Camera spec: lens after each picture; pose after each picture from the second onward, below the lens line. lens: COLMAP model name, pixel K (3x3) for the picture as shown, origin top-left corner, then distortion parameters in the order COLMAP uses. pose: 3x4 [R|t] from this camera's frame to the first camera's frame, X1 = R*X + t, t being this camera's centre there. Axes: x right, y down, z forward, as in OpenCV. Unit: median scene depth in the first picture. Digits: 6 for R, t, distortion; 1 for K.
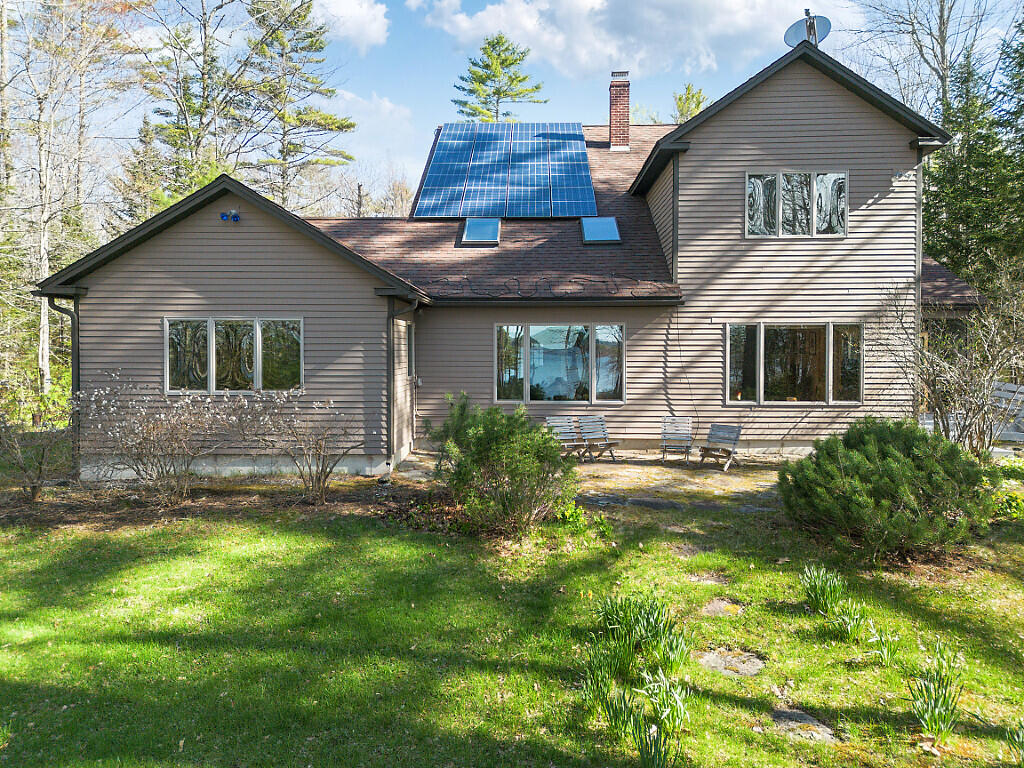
lens RADIAL K [[710.6, 0, 513.4], [0, 710.6, 359.9], [0, 0, 1]] dist [0.004238, 0.000376]
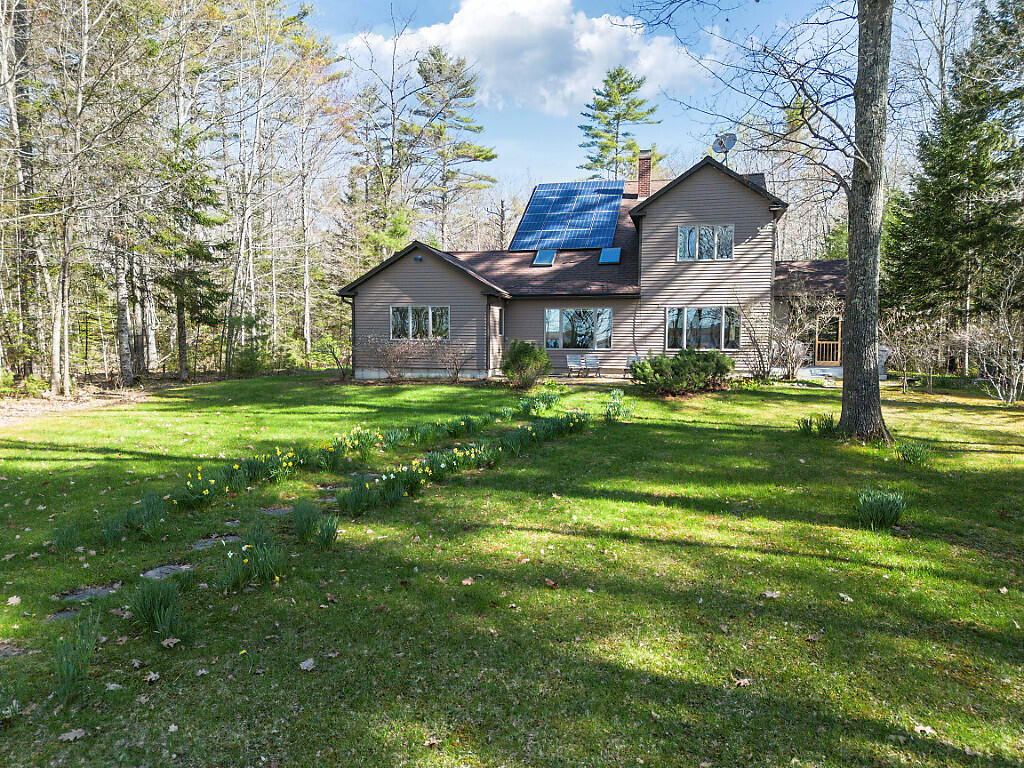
lens RADIAL K [[721.8, 0, 512.0], [0, 721.8, 384.0], [0, 0, 1]] dist [-0.000467, -0.000279]
pose [[0.976211, 0.018331, -0.216047, 0.265422], [-0.009364, 0.999055, 0.042454, 0.061463], [0.216621, -0.039421, 0.975460, -0.801228]]
